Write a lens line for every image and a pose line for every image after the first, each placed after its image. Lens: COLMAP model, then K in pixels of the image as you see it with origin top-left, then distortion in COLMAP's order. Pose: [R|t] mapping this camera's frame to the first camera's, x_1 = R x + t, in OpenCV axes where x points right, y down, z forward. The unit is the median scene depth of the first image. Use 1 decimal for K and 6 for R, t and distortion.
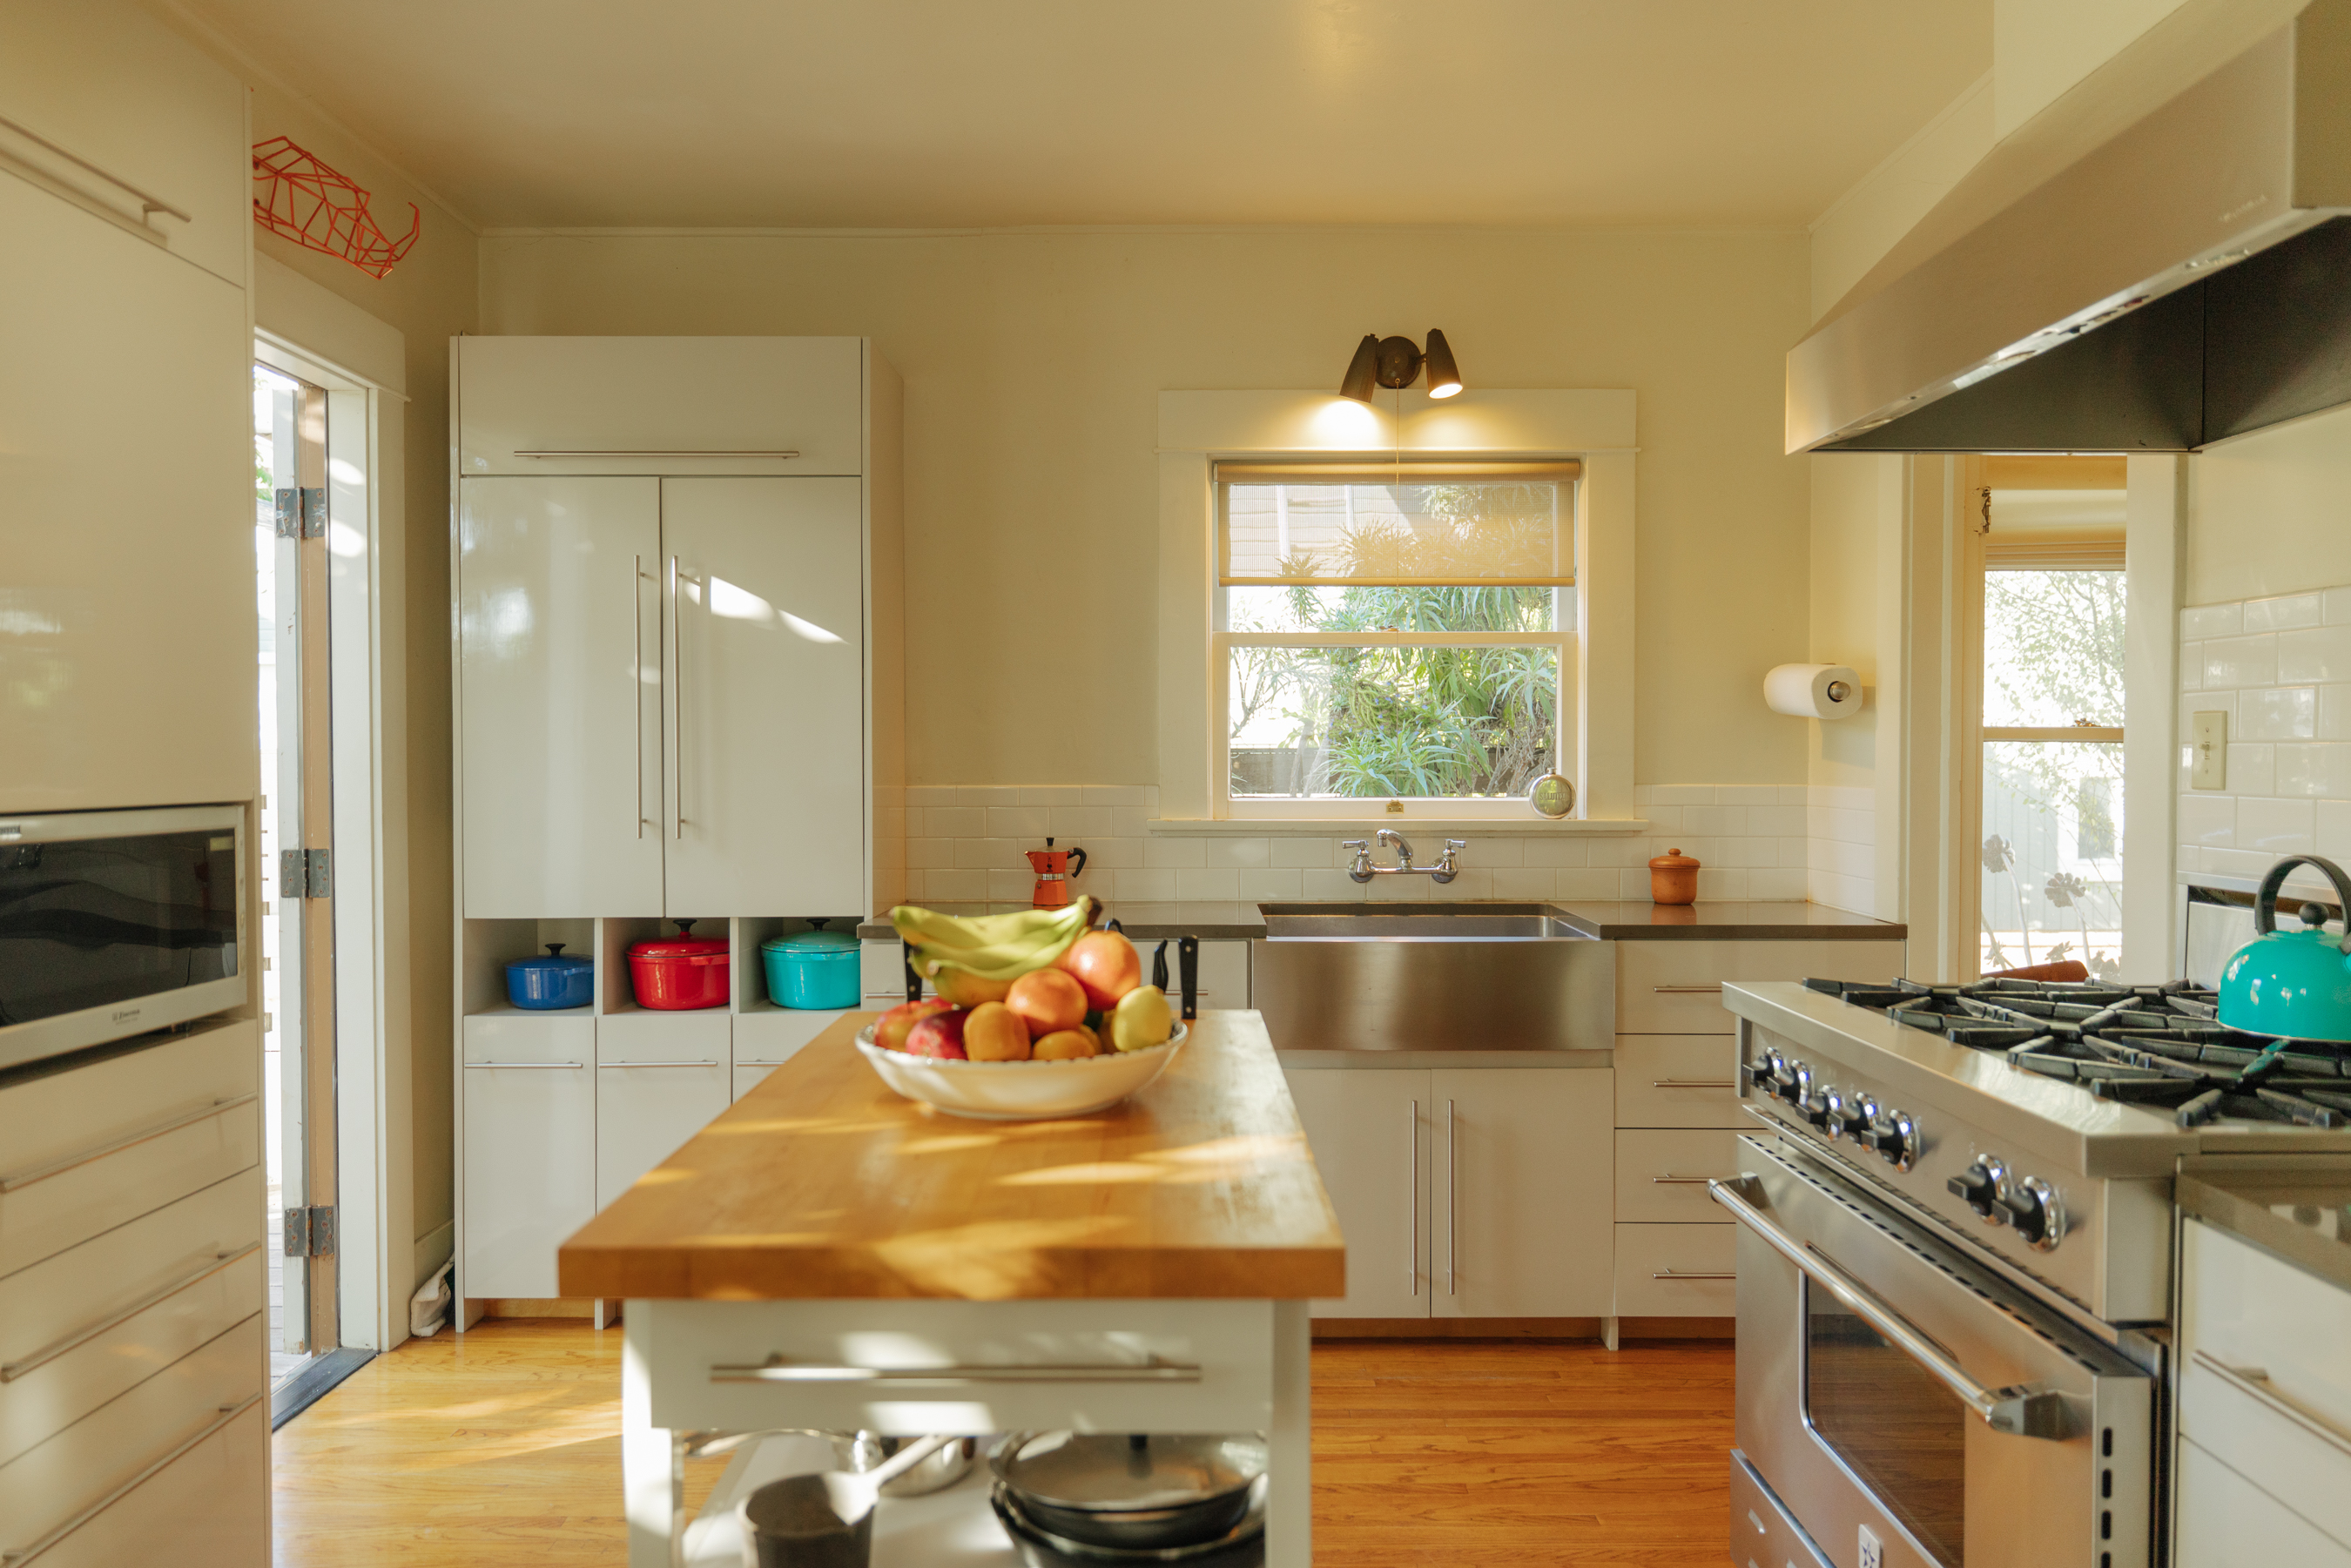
lens RADIAL K [[1557.9, 0, 1180.0], [0, 1557.9, 788.5], [0, 0, 1]] dist [0.021803, -0.031174]
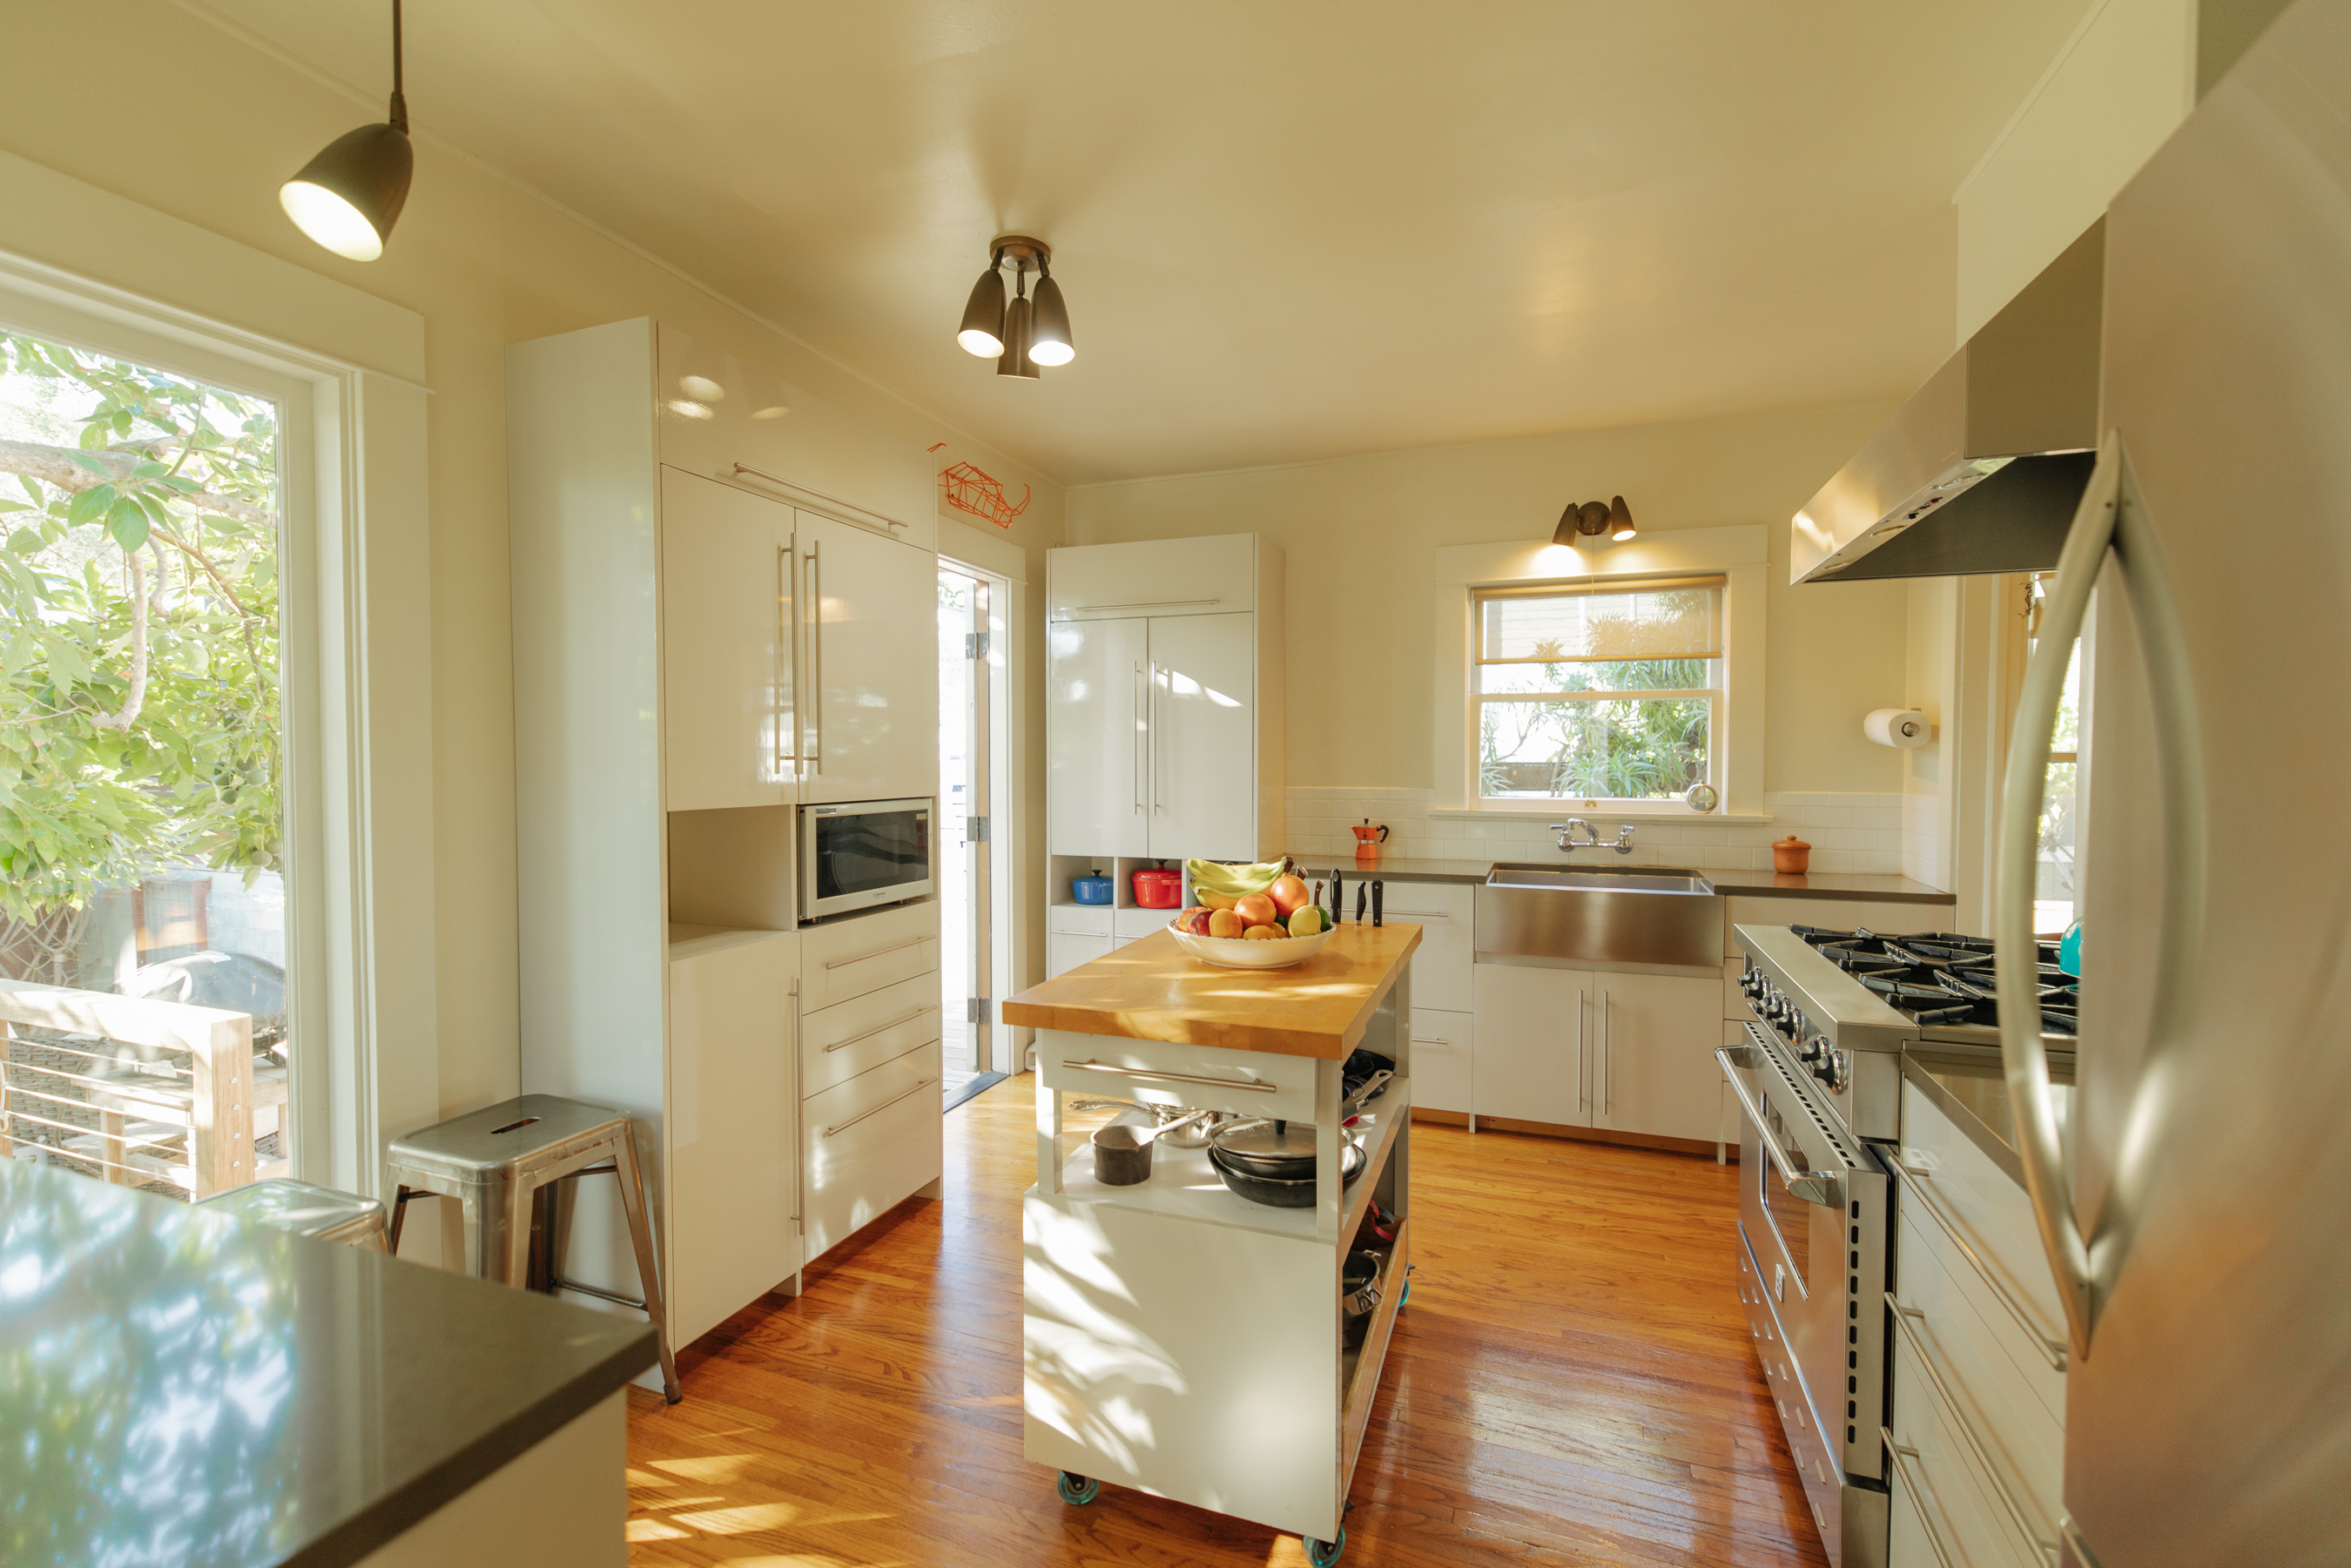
lens RADIAL K [[1011.8, 0, 1181.0], [0, 1011.8, 788.0], [0, 0, 1]] dist [-0.001353, 0.001115]
pose [[0.937306, 0.012137, -0.348296, 0.118962], [-0.008594, 0.999894, 0.011714, -0.013702], [0.348401, -0.007986, 0.937311, -0.100578]]
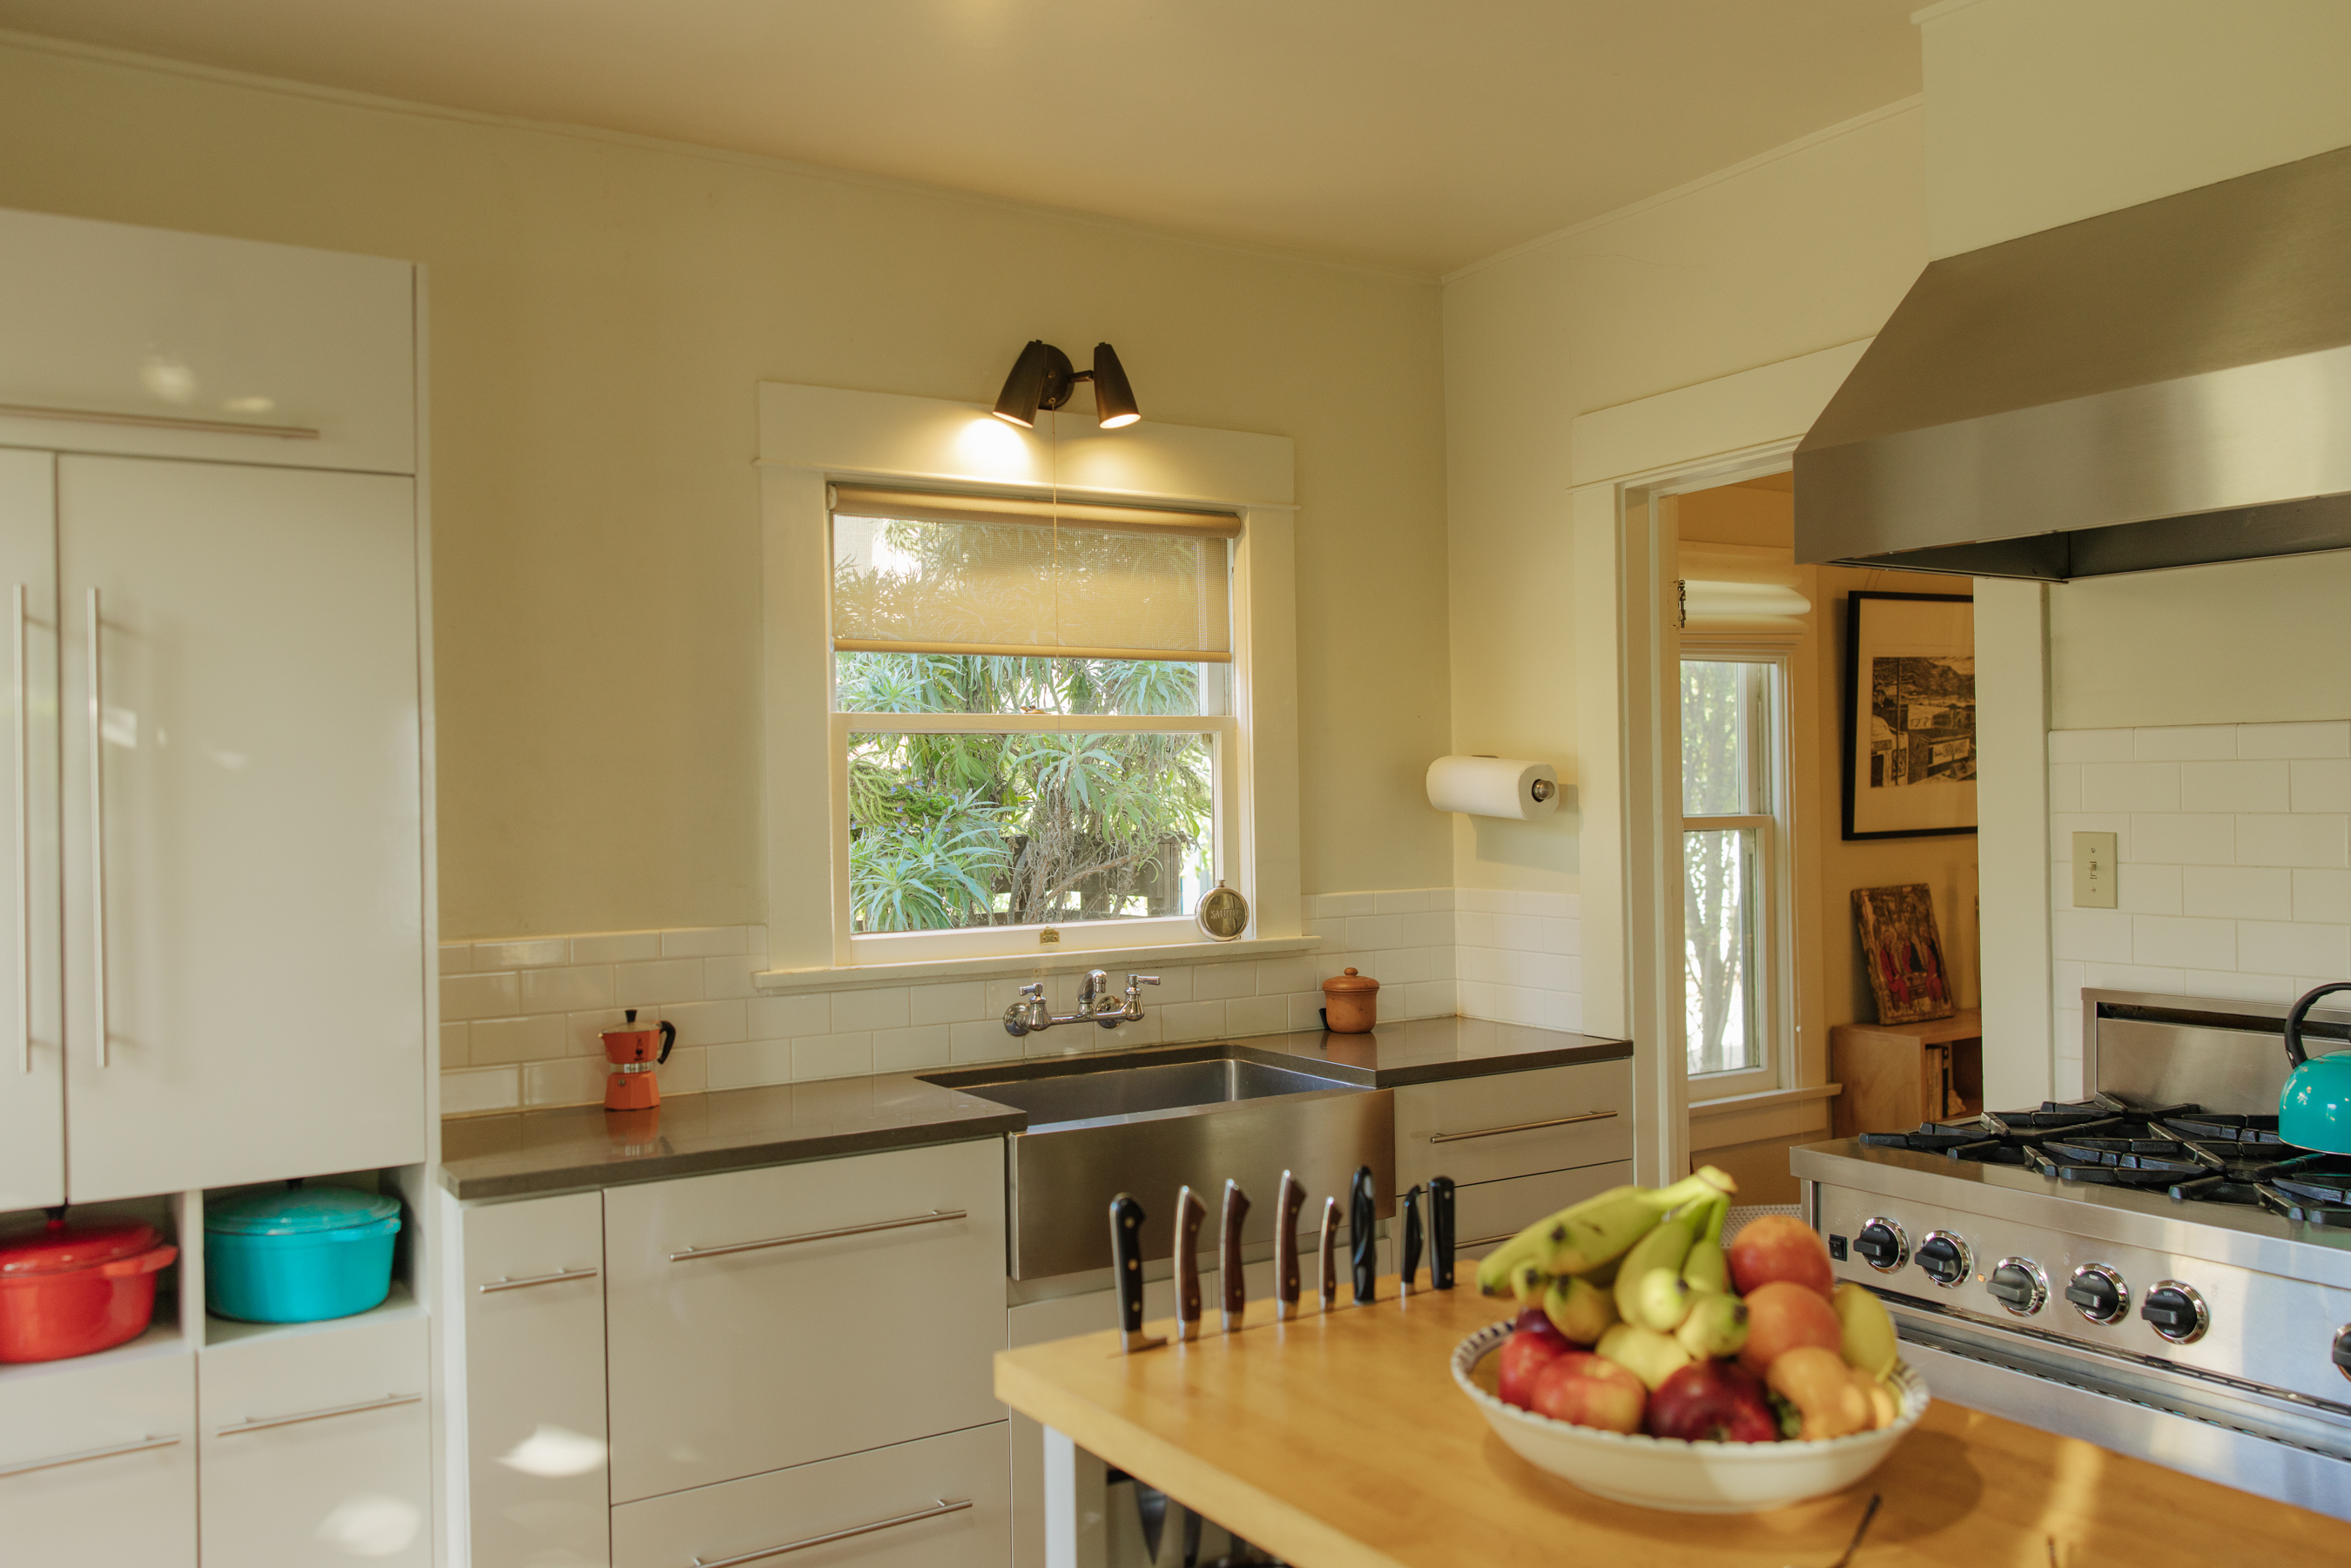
lens RADIAL K [[1880.1, 0, 1175.5], [0, 1880.1, 784.0], [0, 0, 1]] dist [0.004990, -0.011665]
pose [[0.844344, -0.011269, 0.535682, -0.354414], [0.027108, 0.999397, -0.021705, -0.047773], [-0.535115, 0.032848, 0.844141, 0.180262]]
